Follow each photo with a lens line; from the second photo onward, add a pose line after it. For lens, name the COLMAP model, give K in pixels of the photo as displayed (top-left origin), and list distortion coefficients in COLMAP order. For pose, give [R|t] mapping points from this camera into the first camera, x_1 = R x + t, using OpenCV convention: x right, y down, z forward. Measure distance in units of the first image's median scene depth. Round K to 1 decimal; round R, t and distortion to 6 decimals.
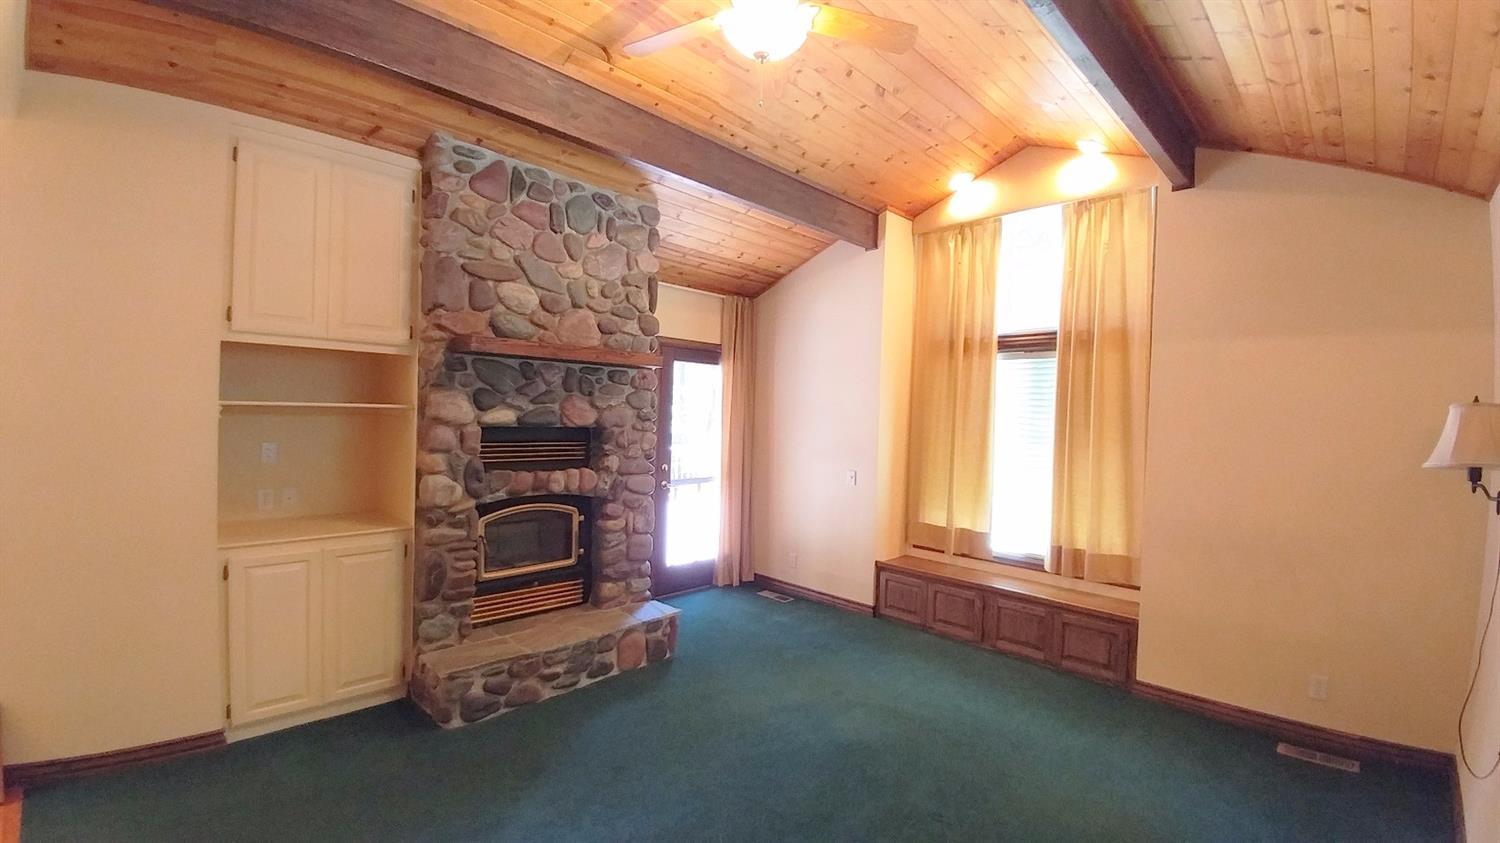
lens RADIAL K [[610.9, 0, 748.7], [0, 610.9, 427.5], [0, 0, 1]] dist [0.031018, -0.041198]
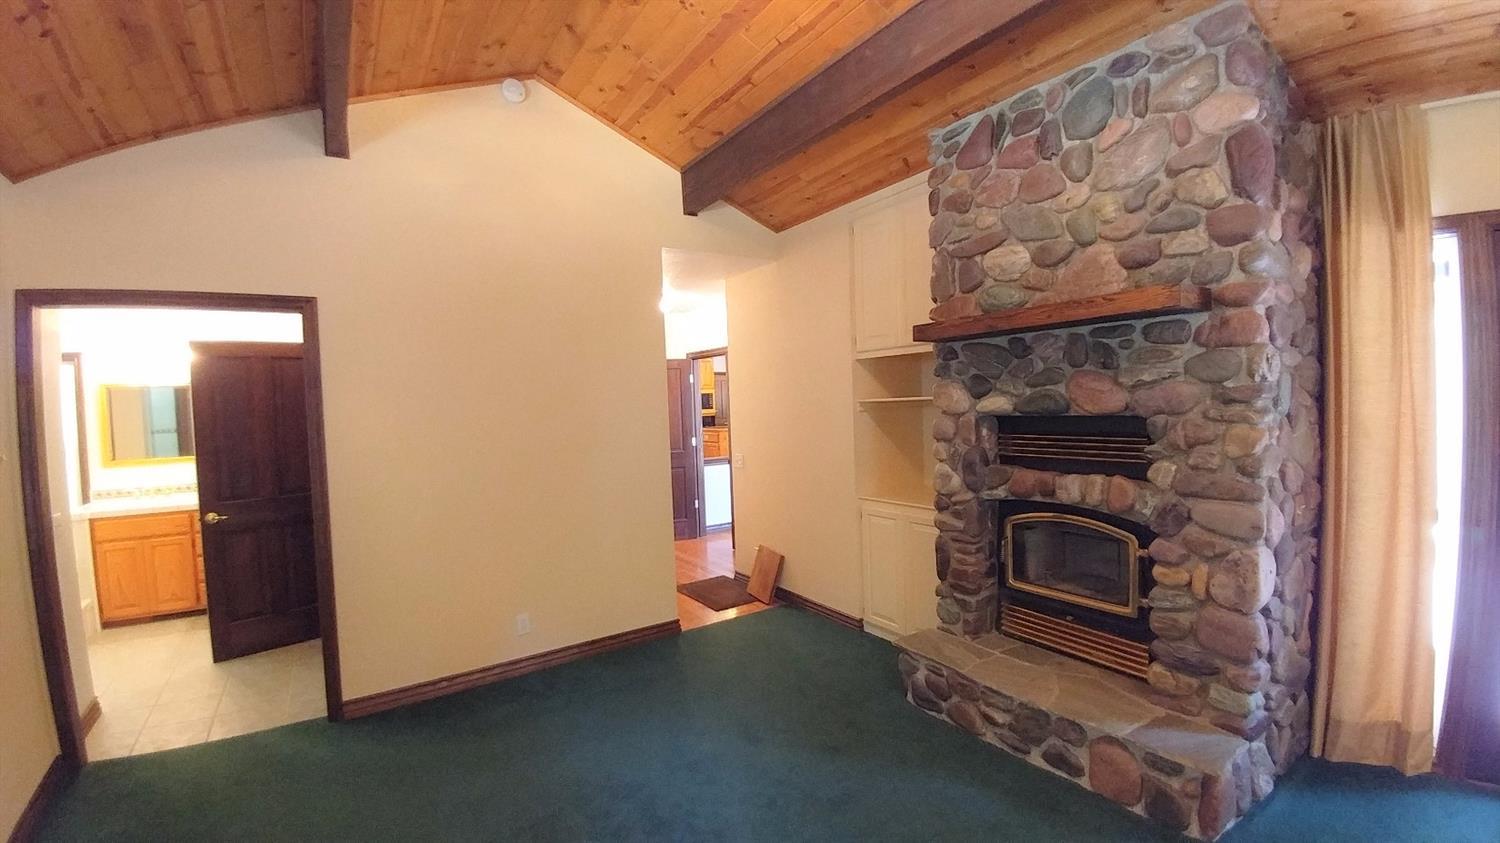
lens RADIAL K [[610.9, 0, 748.7], [0, 610.9, 427.5], [0, 0, 1]] dist [0.031018, -0.041198]
pose [[-0.191989, 0.014627, -0.981288, 0.503501], [0.004006, 0.999892, 0.014121, 0.001624], [0.981389, -0.001220, -0.192027, 0.776647]]
